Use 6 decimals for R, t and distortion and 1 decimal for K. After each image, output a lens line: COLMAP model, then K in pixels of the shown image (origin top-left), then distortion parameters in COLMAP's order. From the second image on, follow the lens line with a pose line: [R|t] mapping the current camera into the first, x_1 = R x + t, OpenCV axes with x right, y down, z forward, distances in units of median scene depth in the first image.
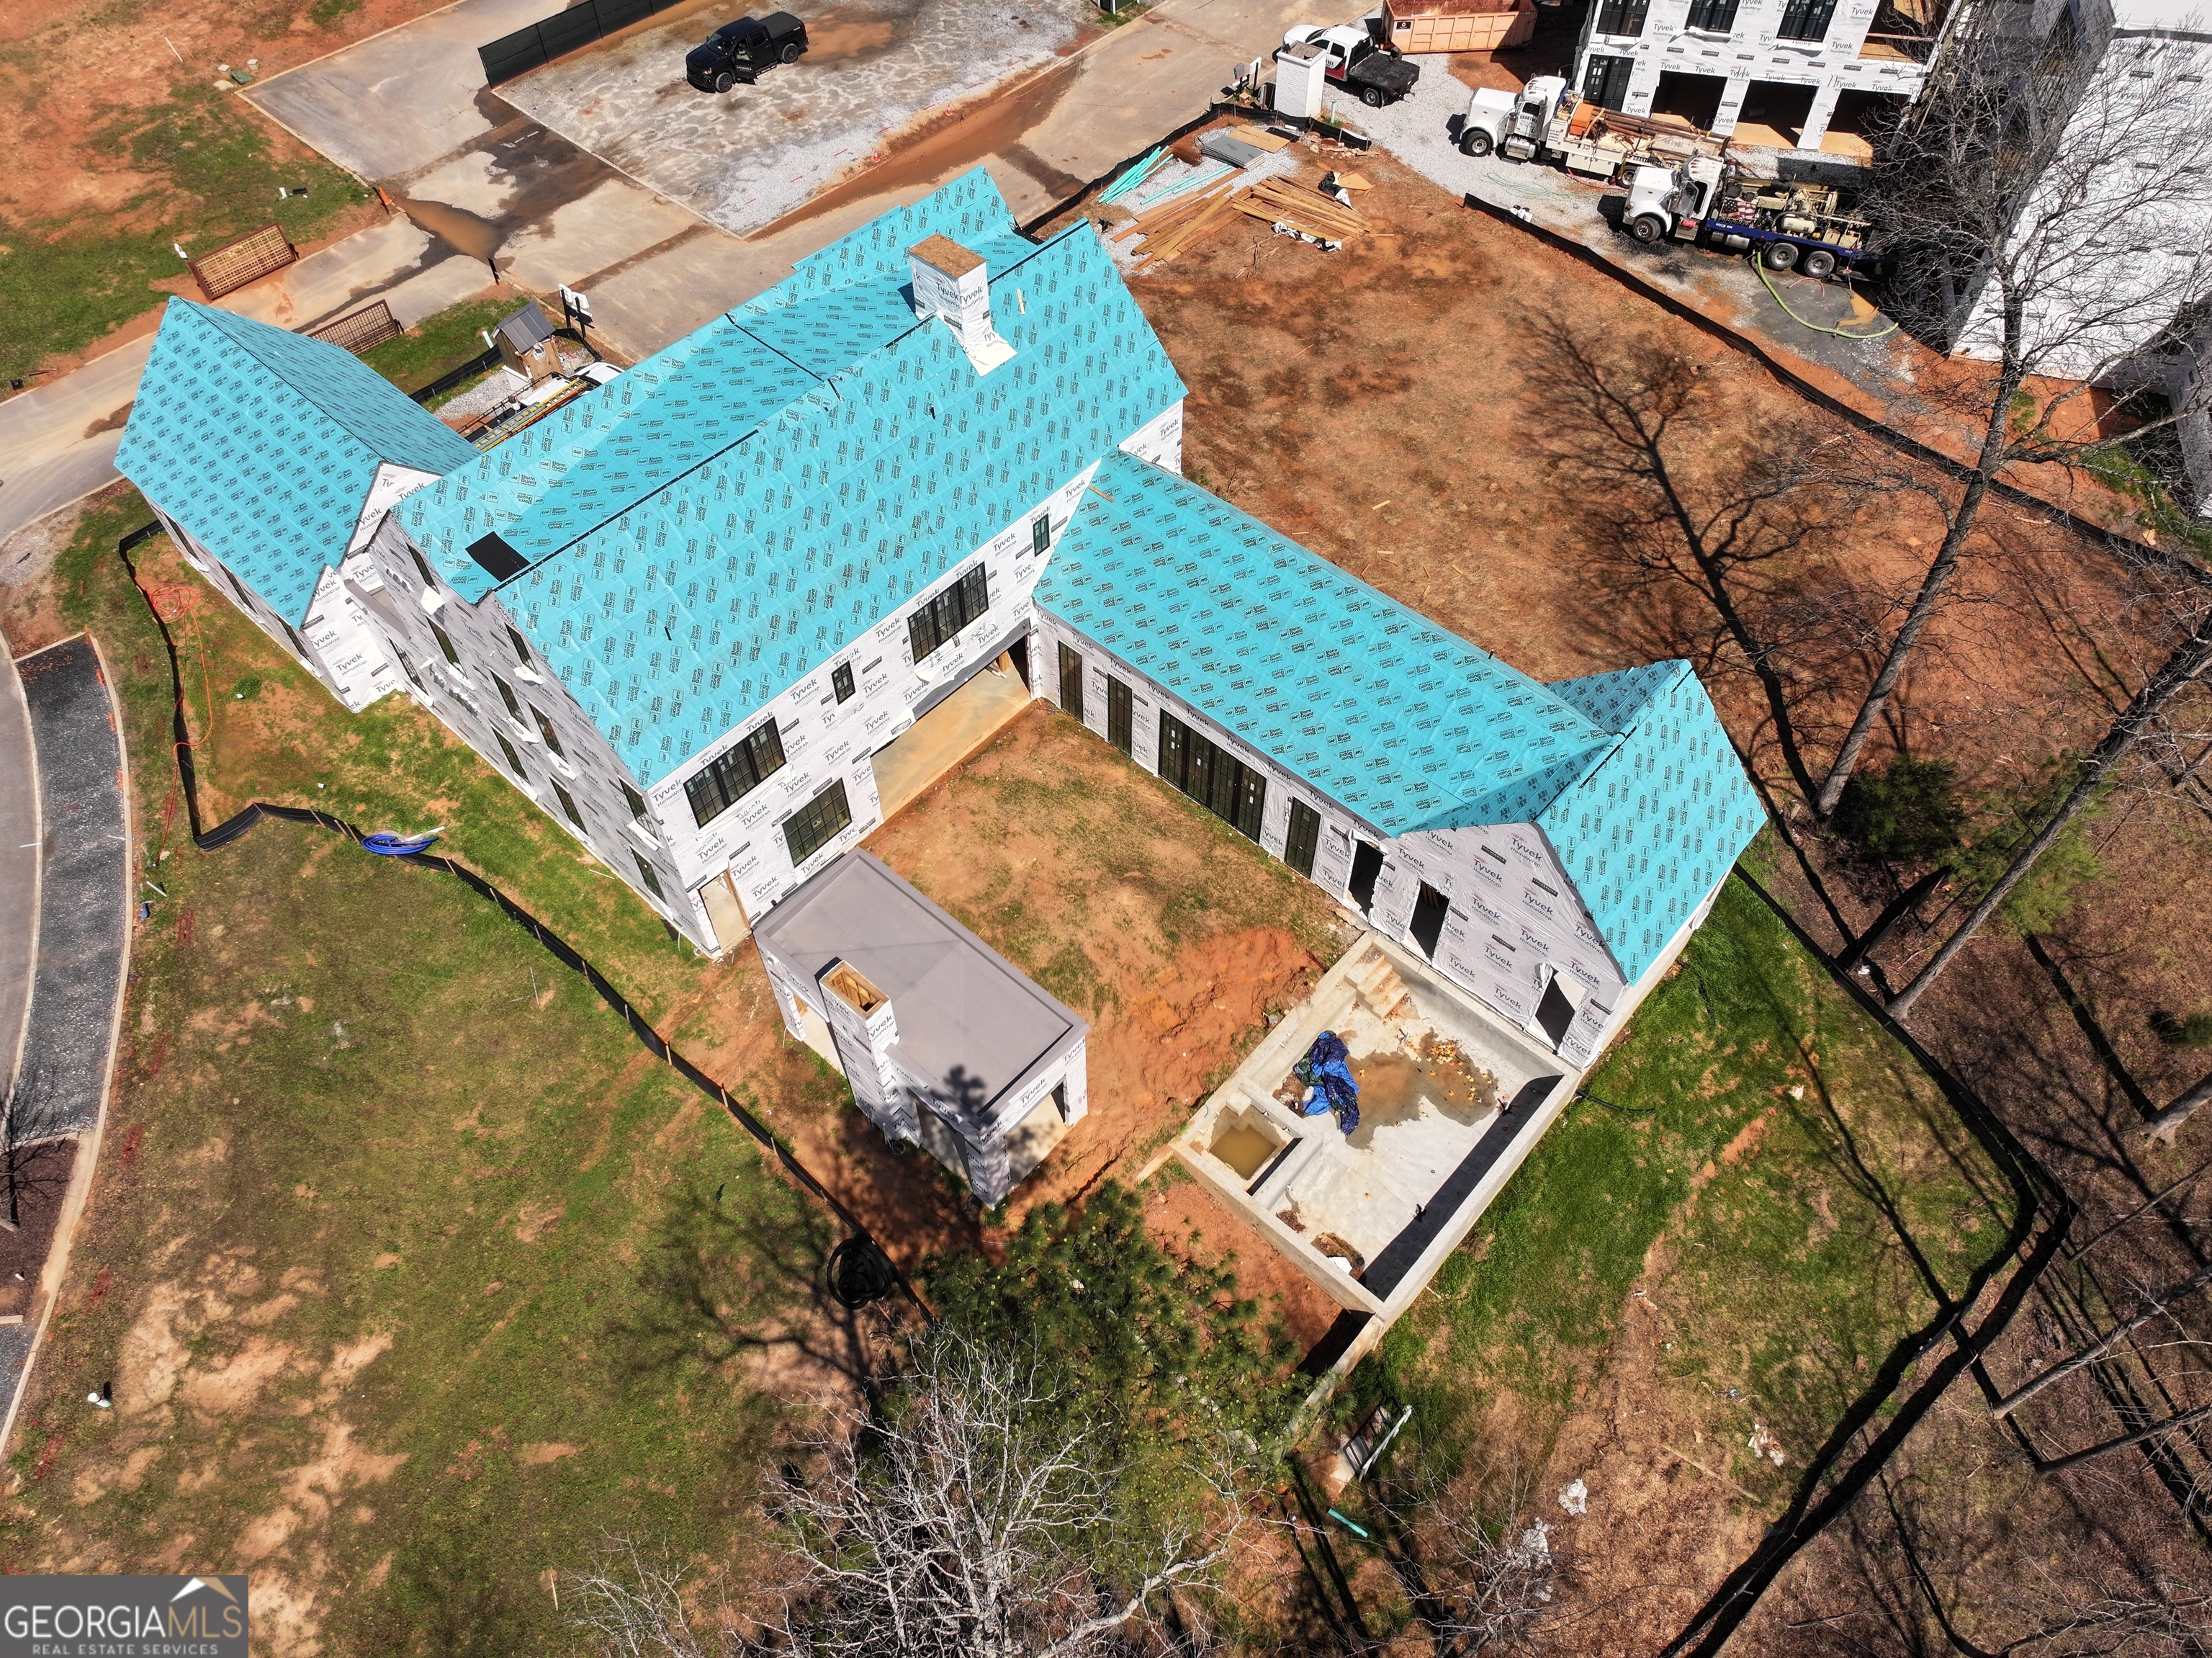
lens RADIAL K [[1550.3, 0, 1113.5], [0, 1550.3, 816.3], [0, 0, 1]] dist [0.004860, 0.011154]
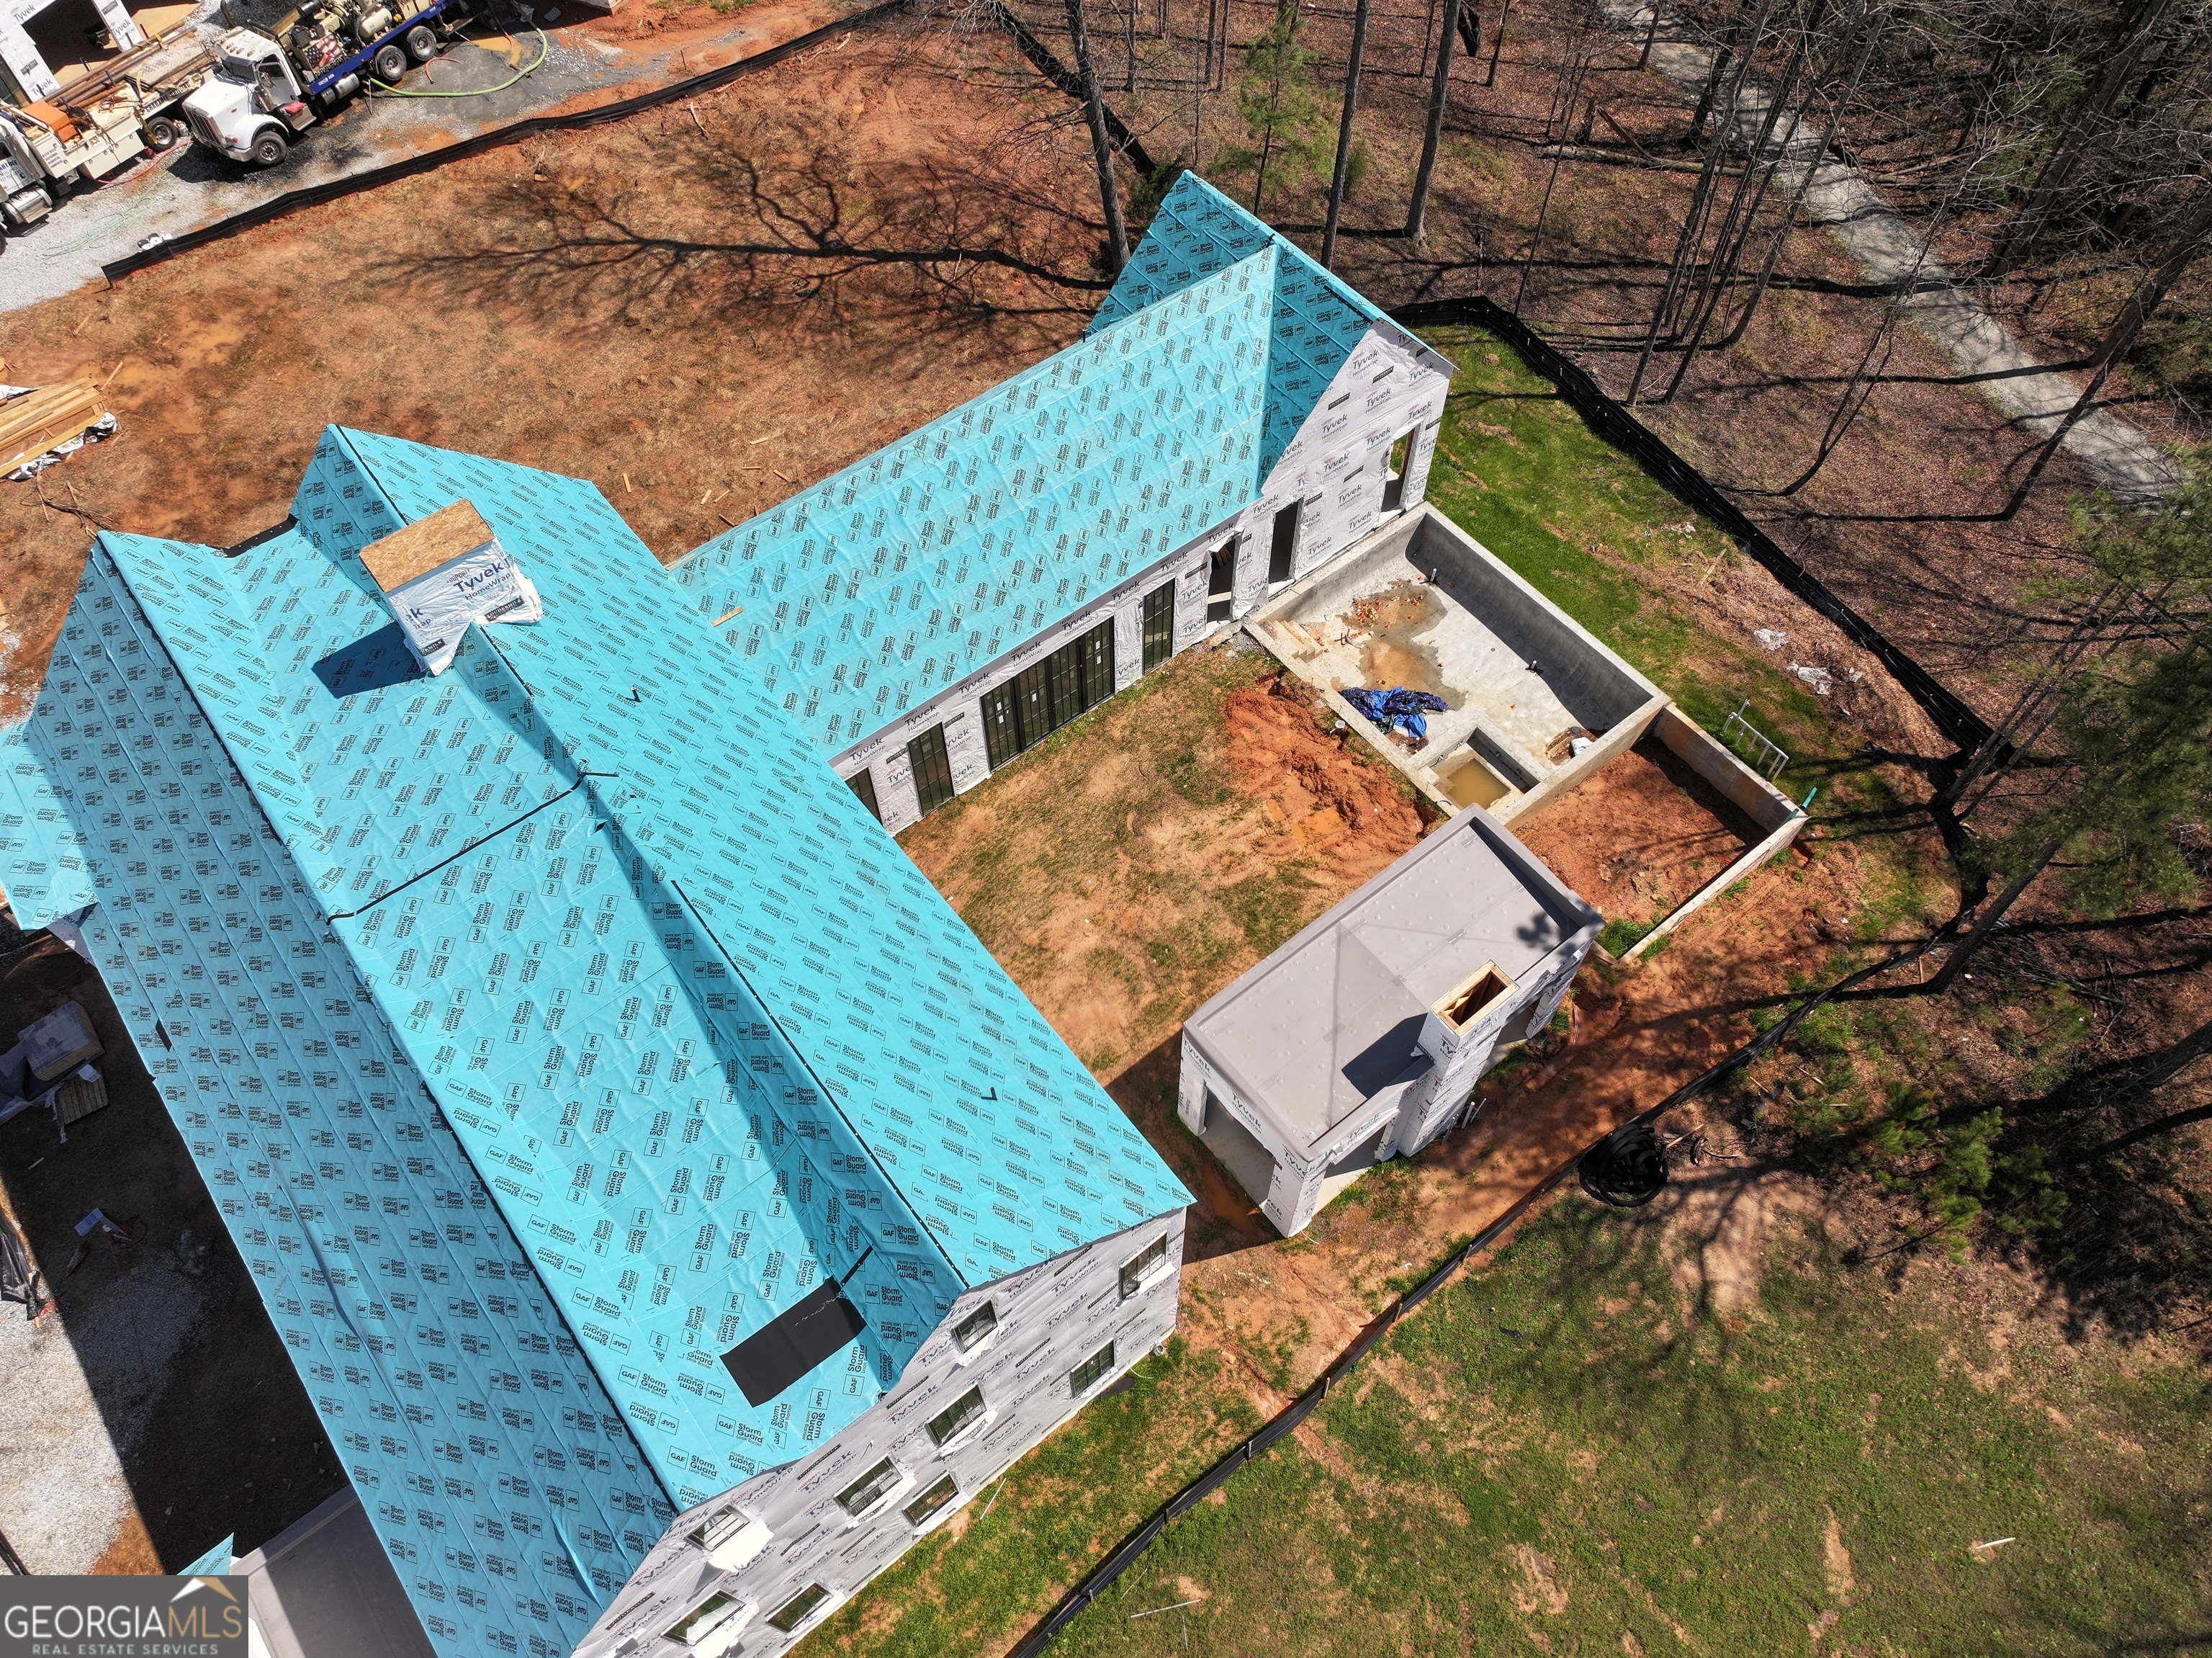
lens RADIAL K [[1512.3, 0, 1116.7], [0, 1512.3, 836.6], [0, 0, 1]] dist [-0.001638, 0.017393]
pose [[0.172030, -0.840779, 0.513318, -0.315644], [0.790722, 0.428633, 0.437073, -0.244991], [-0.587507, 0.330703, 0.738560, 0.307841]]
